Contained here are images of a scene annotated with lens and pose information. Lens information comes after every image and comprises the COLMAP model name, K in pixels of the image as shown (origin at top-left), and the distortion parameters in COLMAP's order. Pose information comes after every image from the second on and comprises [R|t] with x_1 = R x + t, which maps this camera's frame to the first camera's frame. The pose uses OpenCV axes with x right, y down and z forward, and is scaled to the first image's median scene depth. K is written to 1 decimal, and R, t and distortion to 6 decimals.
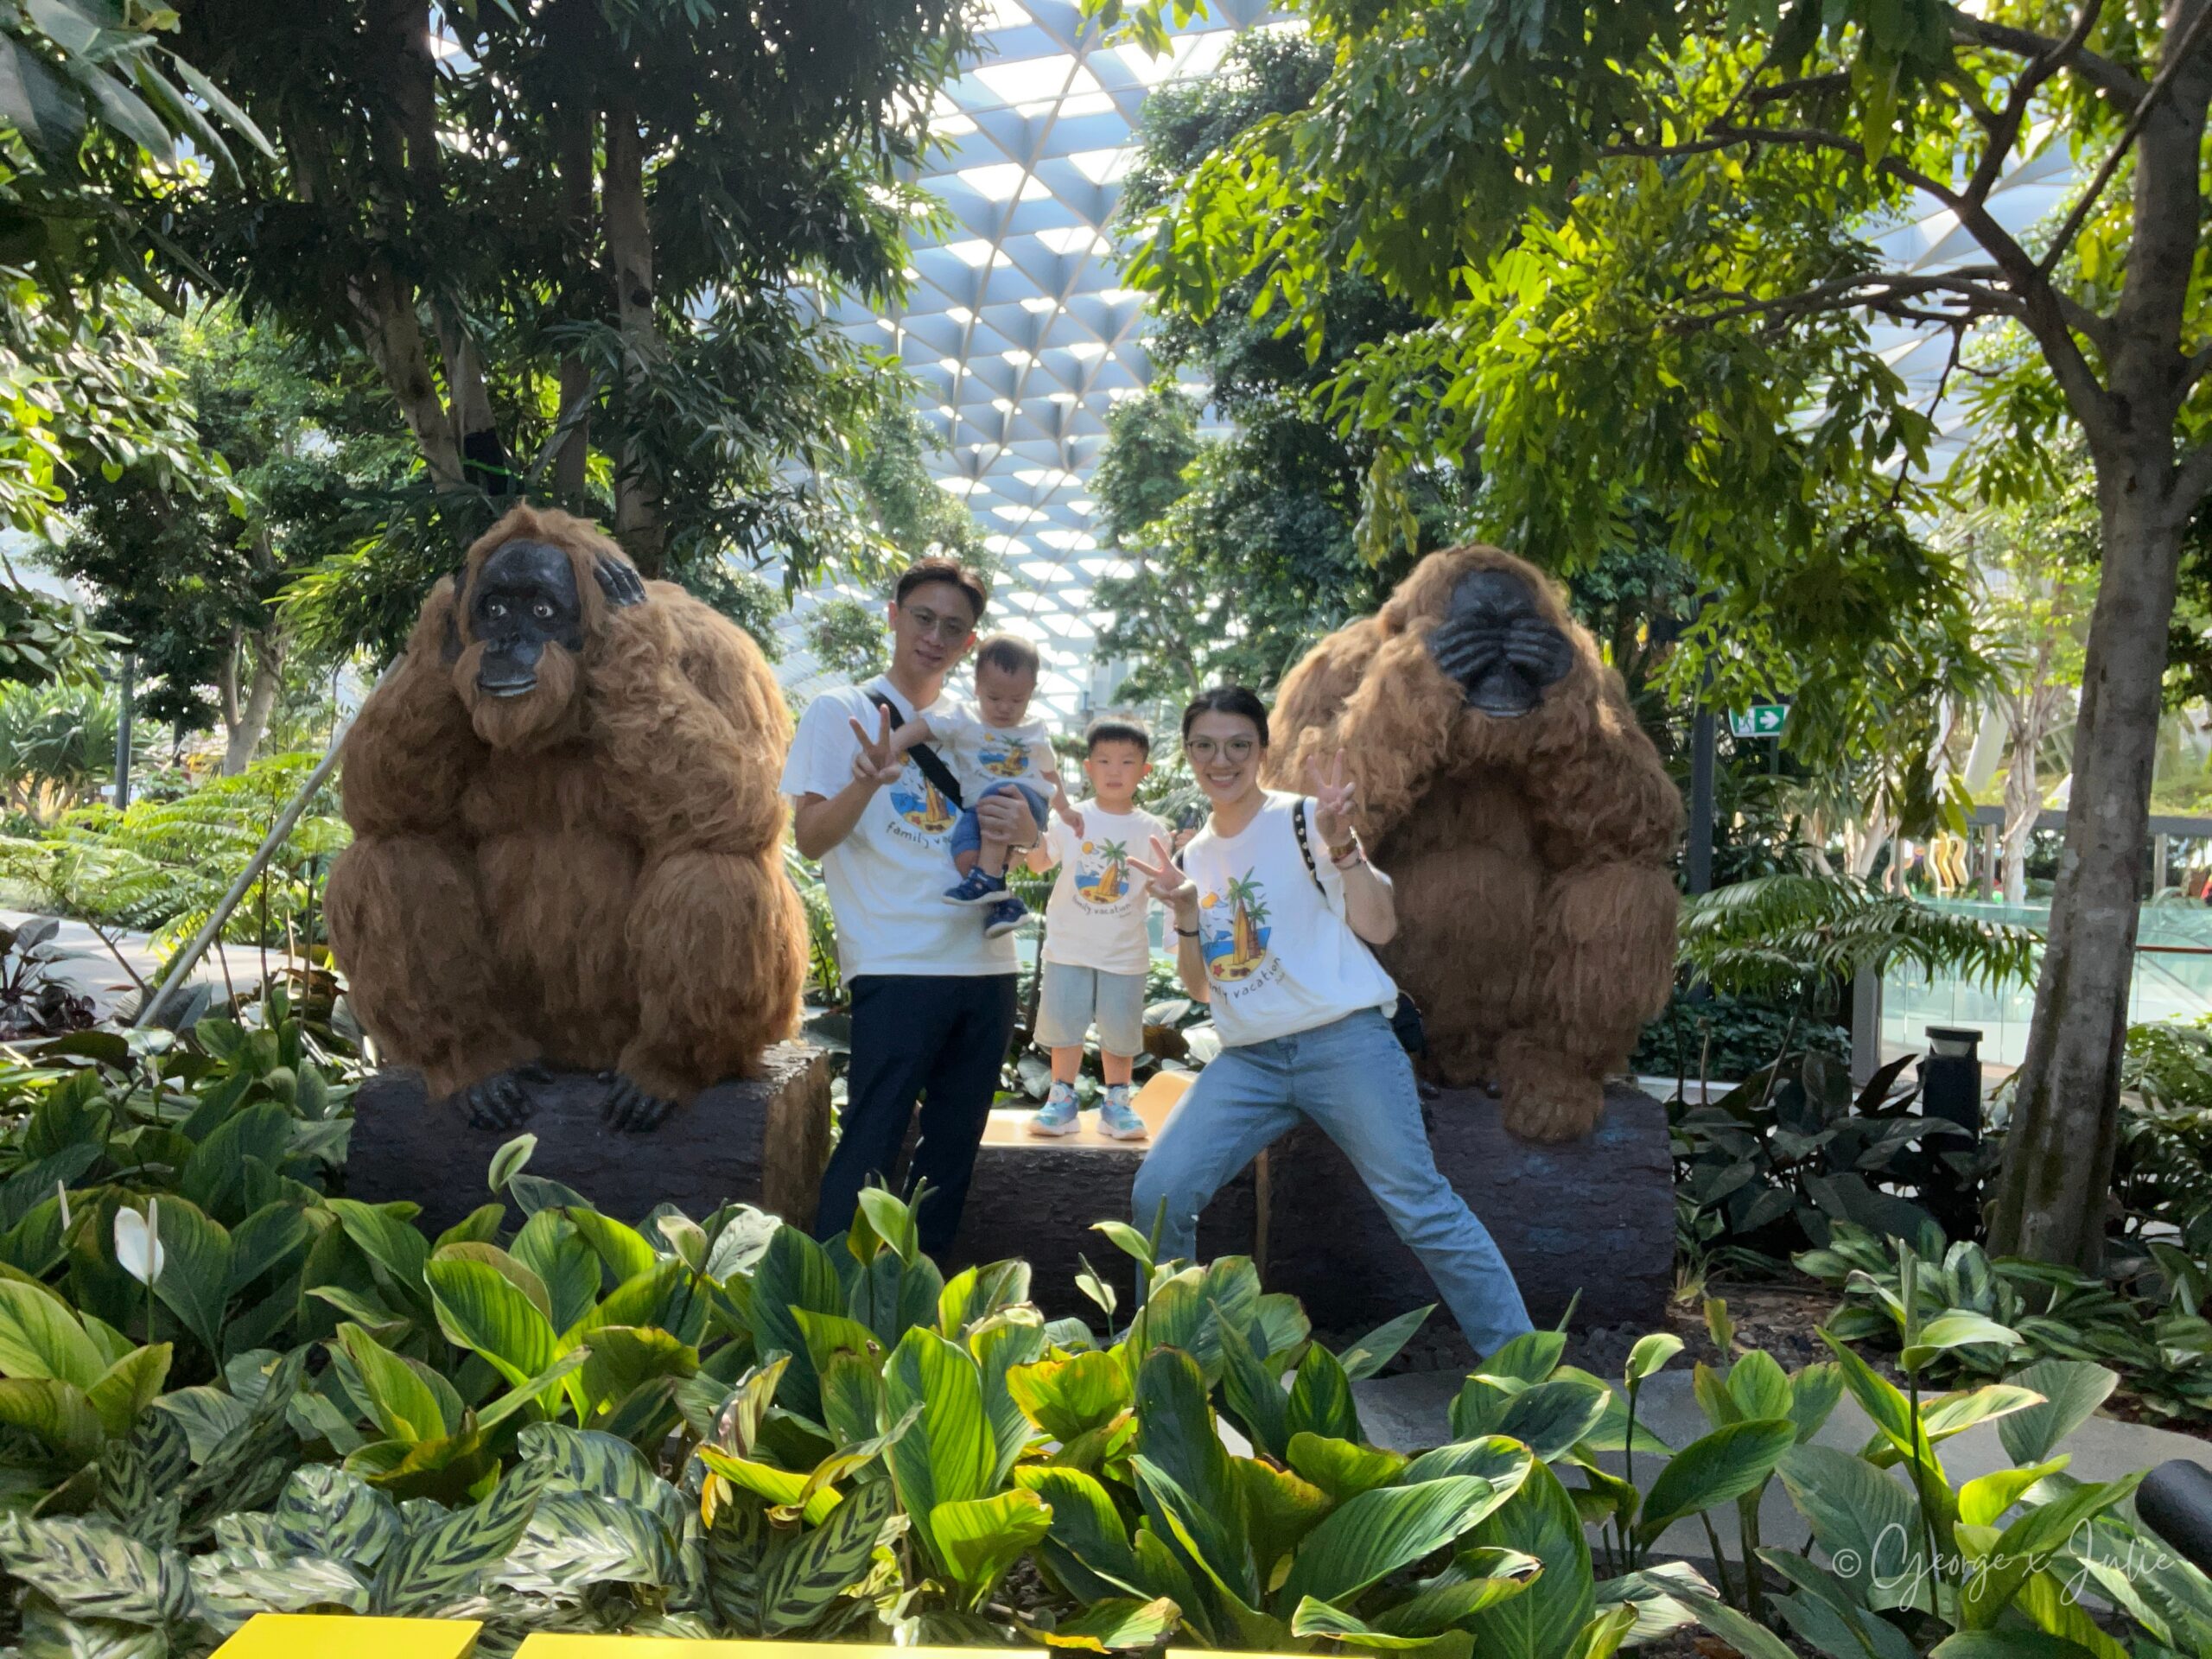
lens RADIAL K [[1572.6, 0, 1107.2], [0, 1572.6, 859.8], [0, 0, 1]] dist [0.112923, -0.123484]
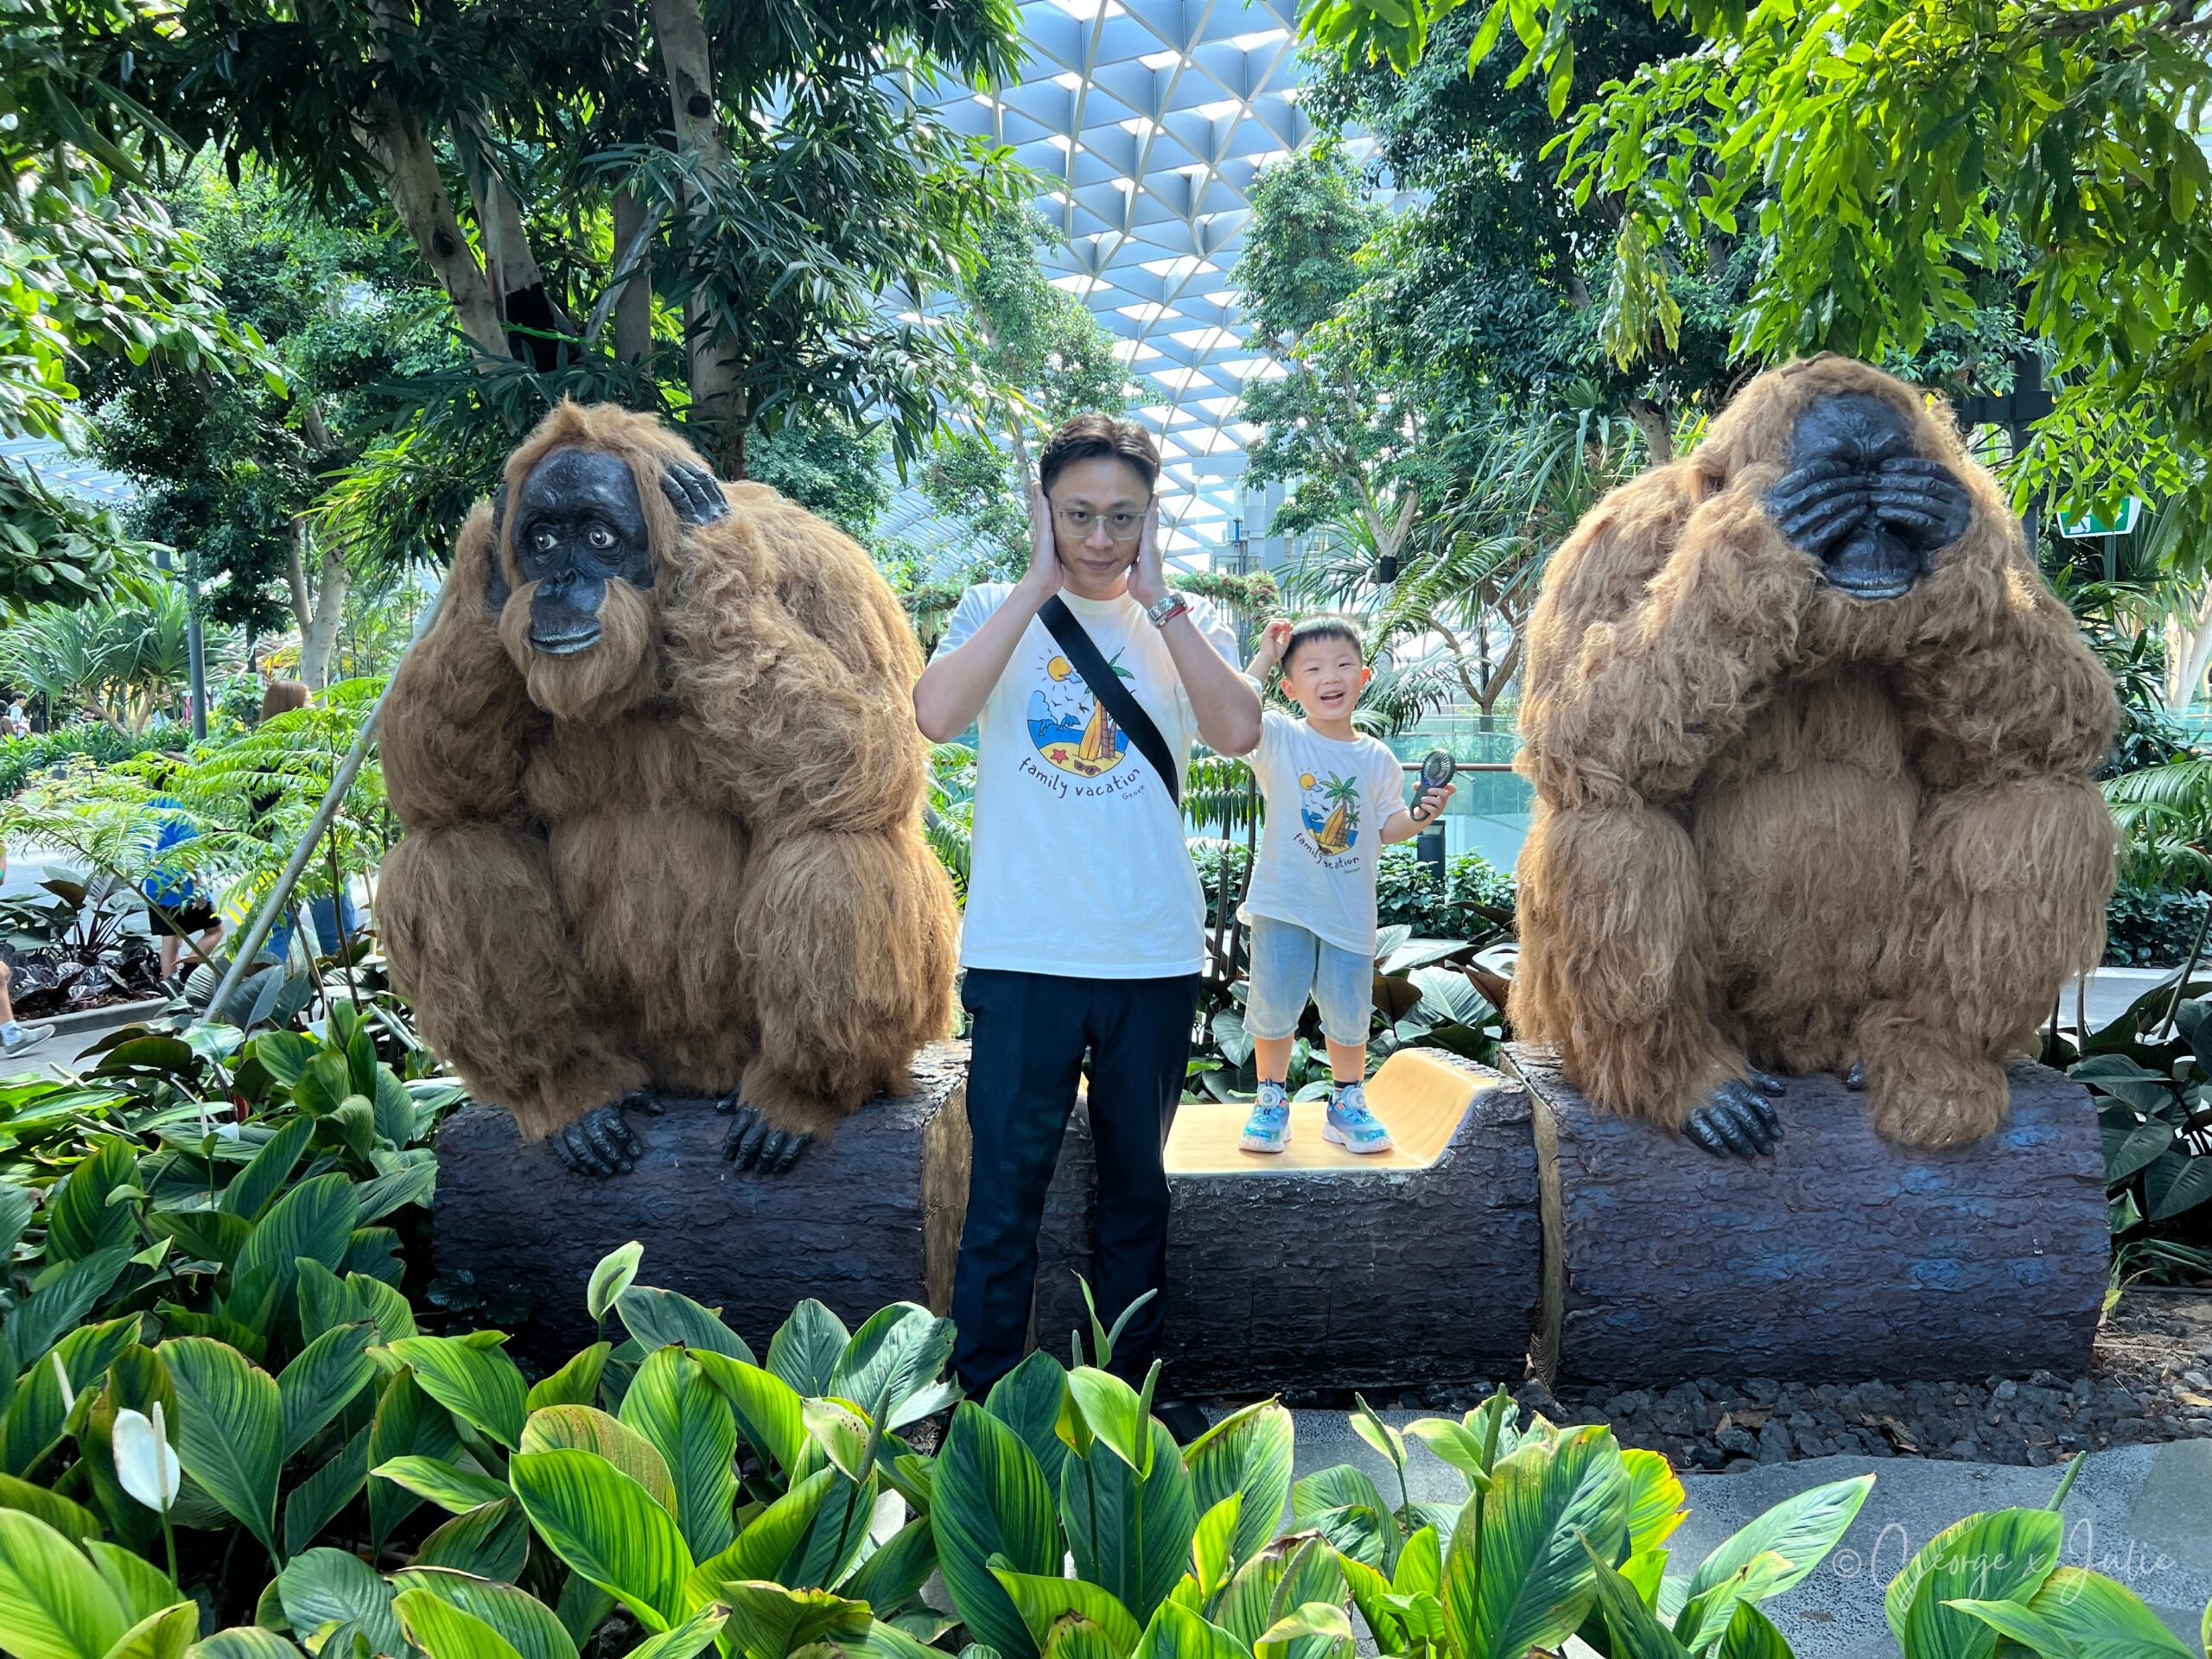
lens RADIAL K [[1684.7, 0, 1106.0], [0, 1684.7, 829.5], [0, 0, 1]] dist [0.085548, -0.086226]
pose [[0.995042, -0.049463, -0.086284, -0.026969], [0.057196, 0.994335, 0.089590, -0.048359], [0.081364, -0.094081, 0.992234, 0.113861]]
